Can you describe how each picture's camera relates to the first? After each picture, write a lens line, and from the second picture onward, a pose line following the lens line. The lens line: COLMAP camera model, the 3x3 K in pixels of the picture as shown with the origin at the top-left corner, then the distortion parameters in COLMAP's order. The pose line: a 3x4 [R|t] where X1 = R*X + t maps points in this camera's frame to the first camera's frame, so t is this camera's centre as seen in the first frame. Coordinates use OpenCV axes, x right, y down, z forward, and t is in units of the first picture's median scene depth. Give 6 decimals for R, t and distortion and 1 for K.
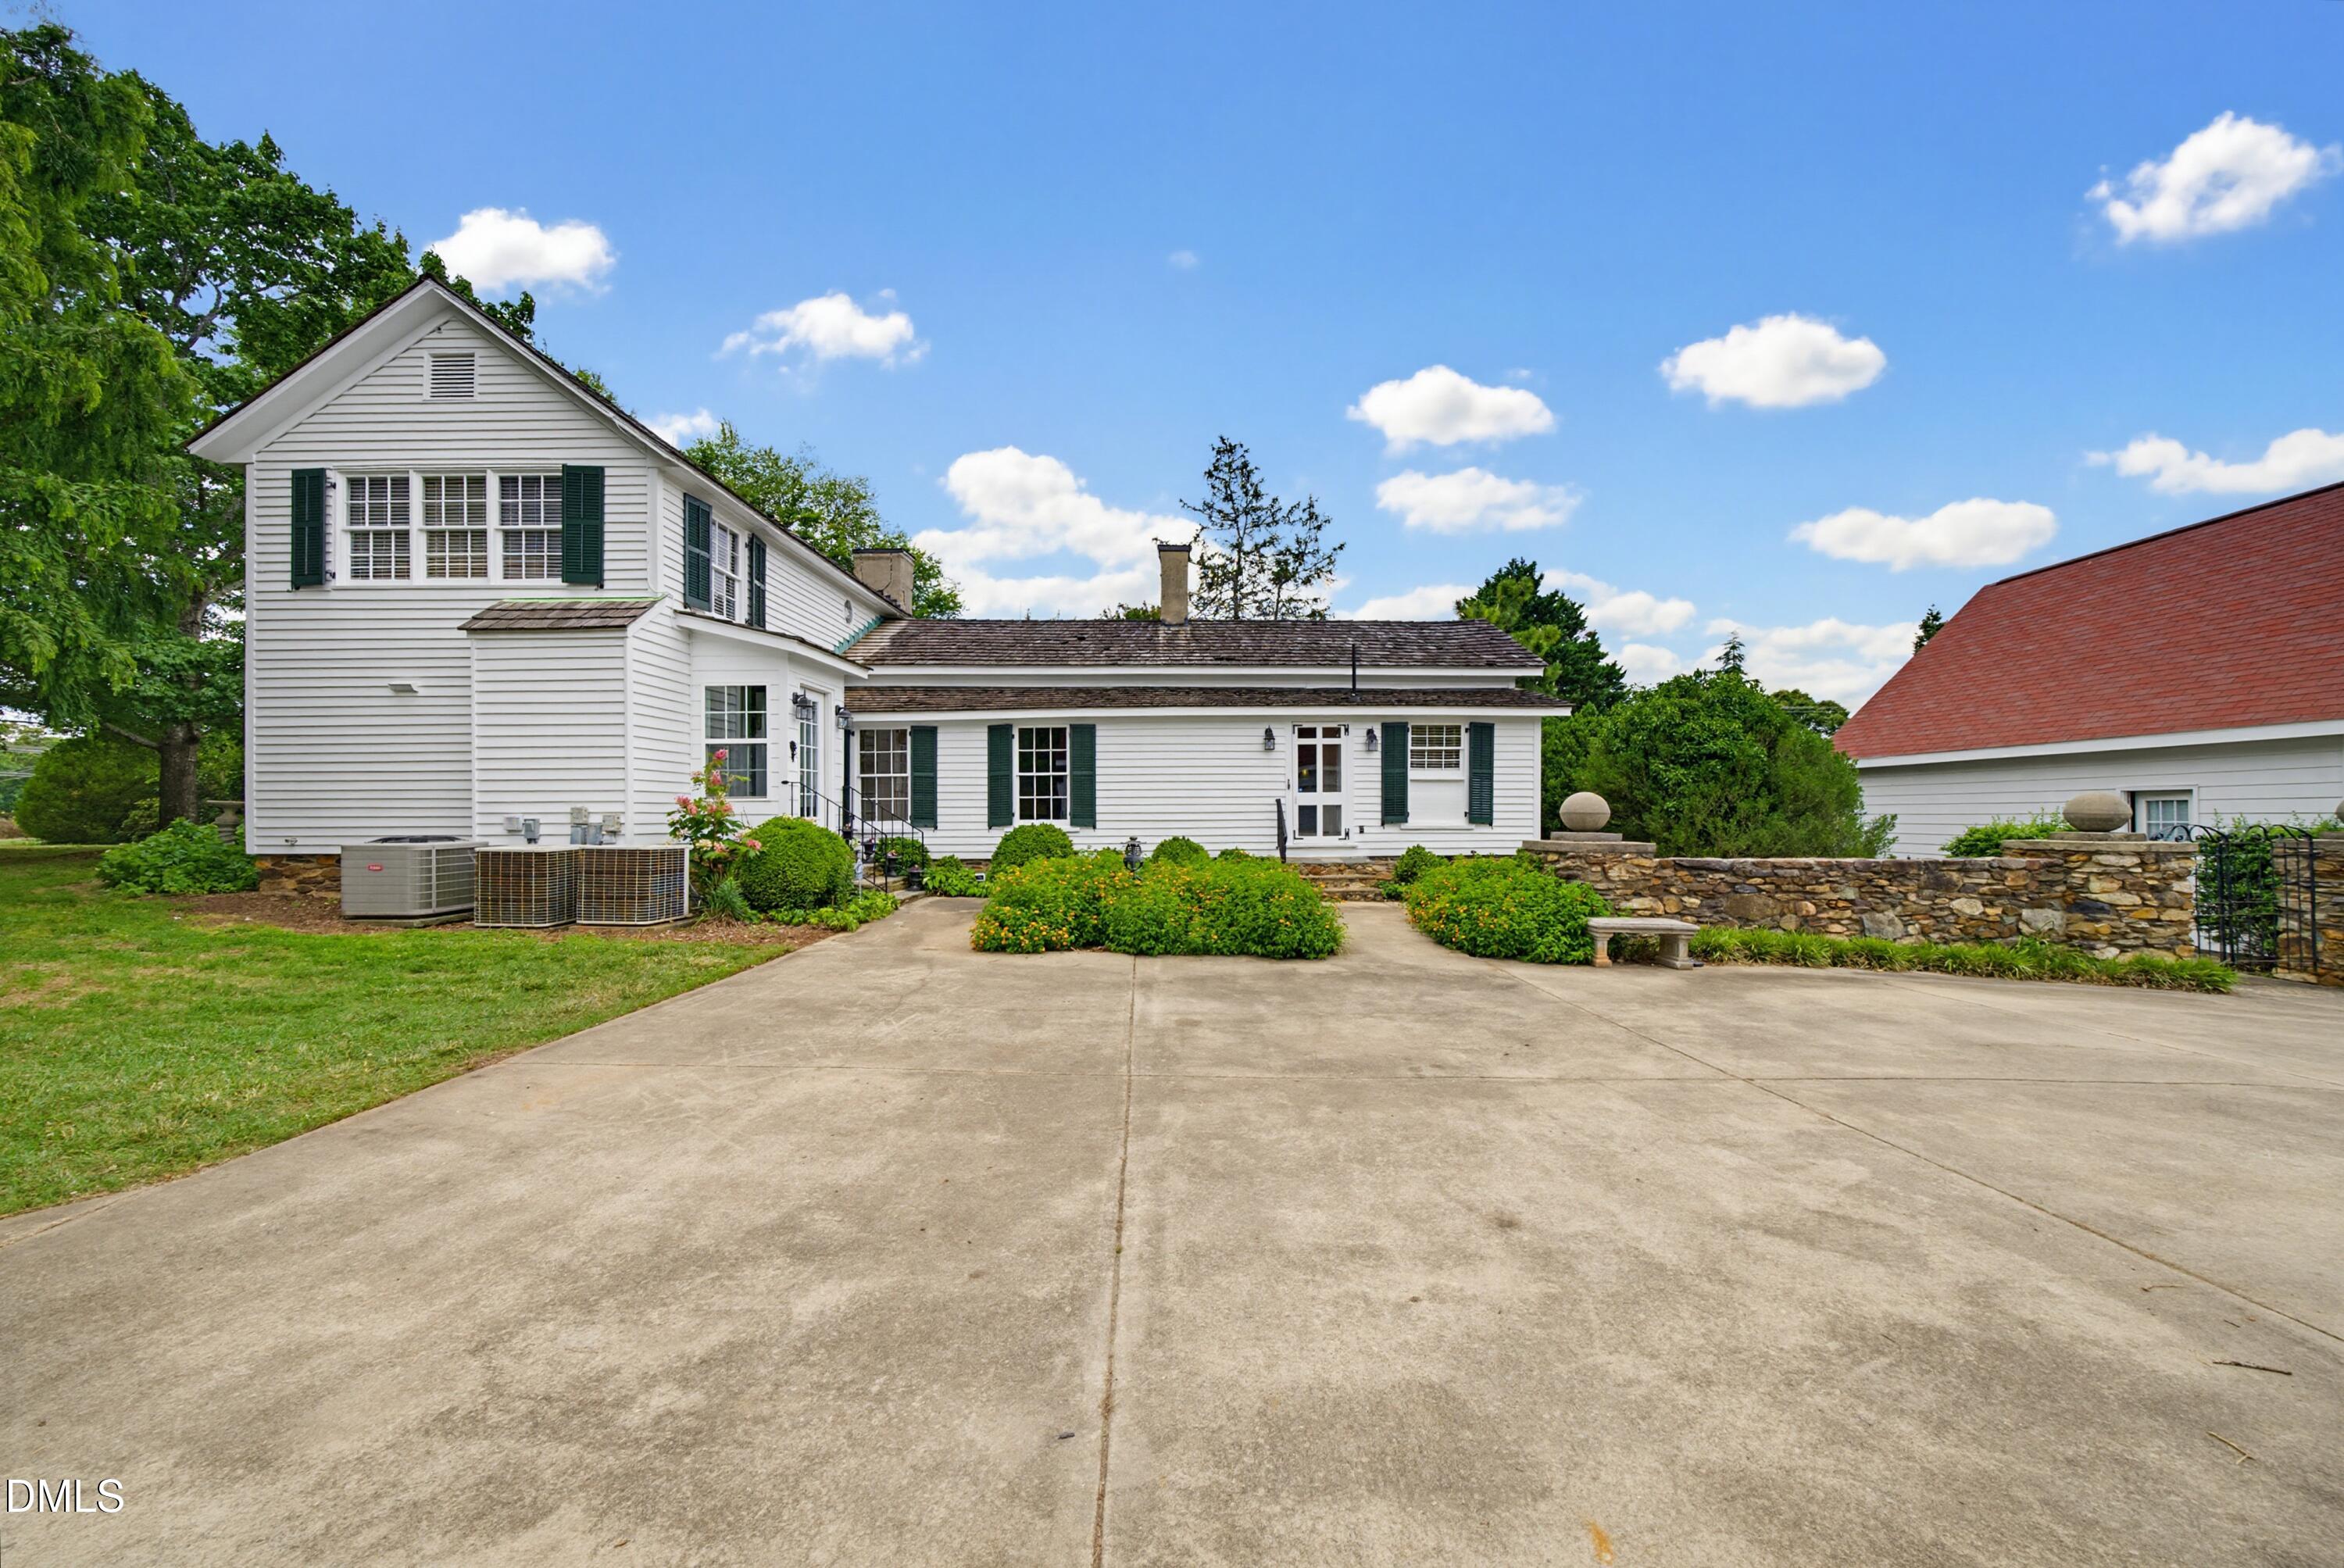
lens RADIAL K [[787.6, 0, 1148.0], [0, 787.6, 819.7], [0, 0, 1]] dist [-0.003312, 0.000058]
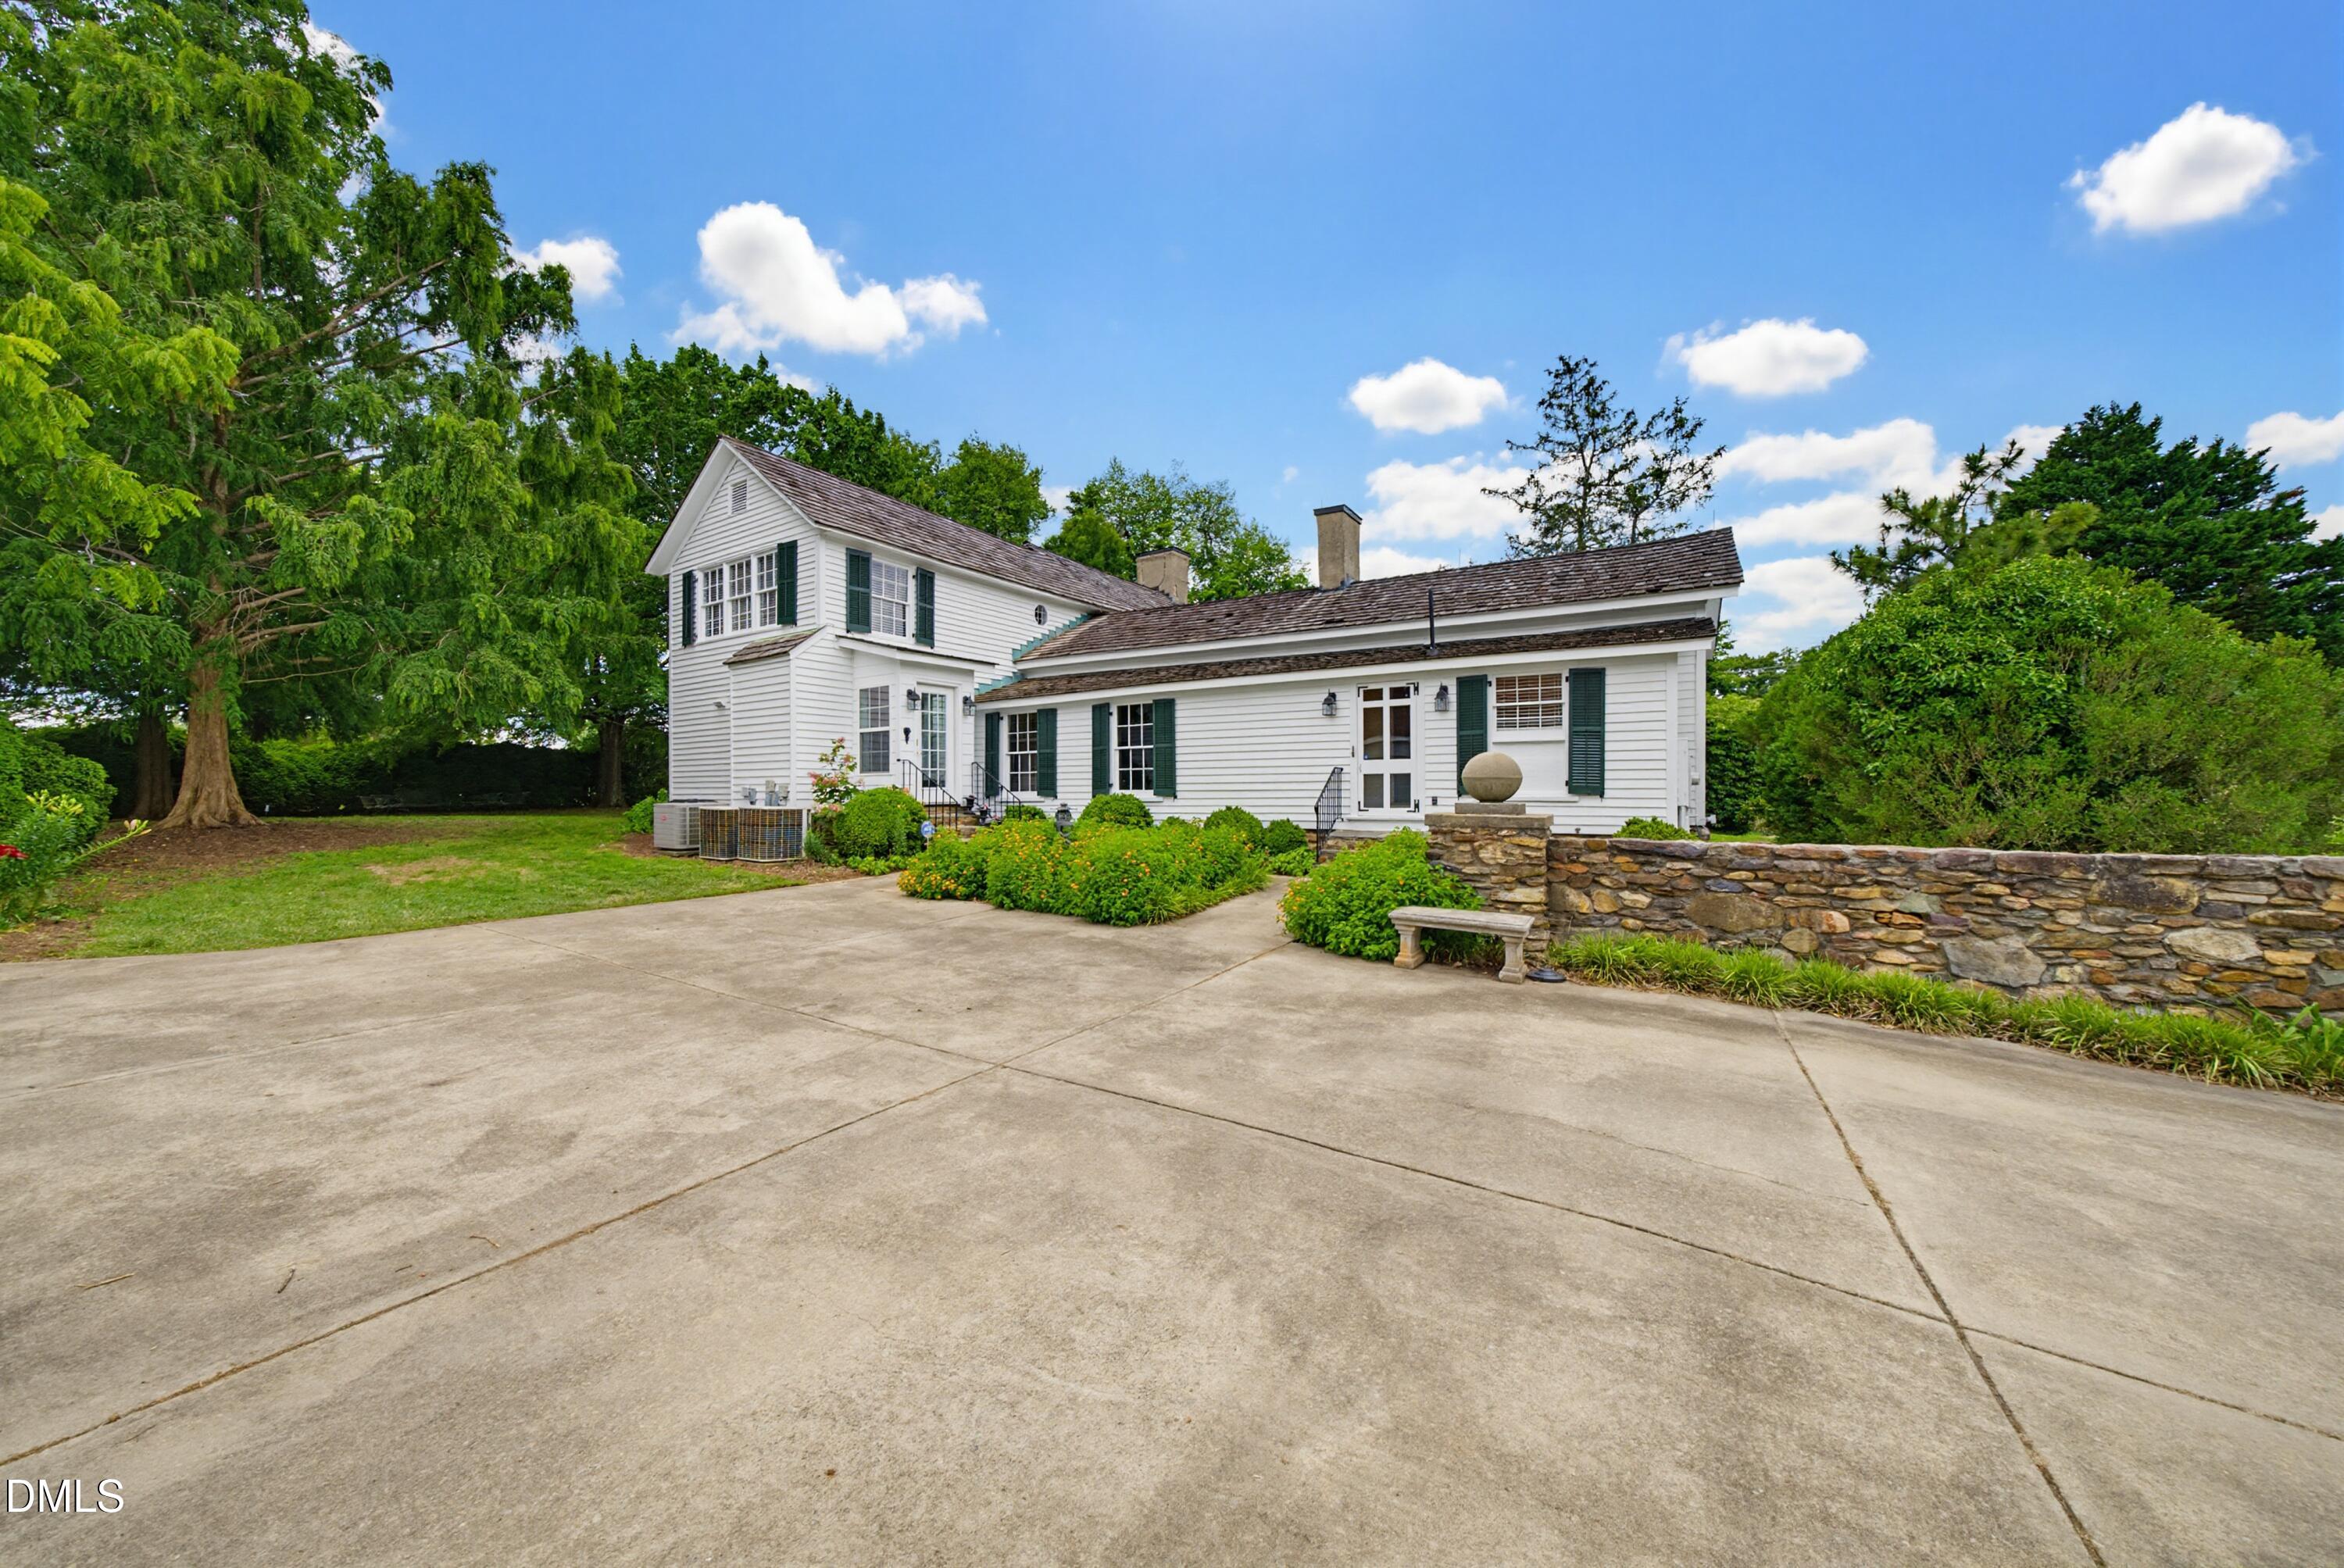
lens RADIAL K [[779.1, 0, 1172.0], [0, 779.1, 784.0], [0, 0, 1]] dist [-0.001108, 0.000141]
pose [[0.859228, -0.004101, -0.511576, 0.601443], [-0.003277, 0.999903, -0.013520, 0.007992], [0.511582, 0.013293, 0.859131, 0.140612]]
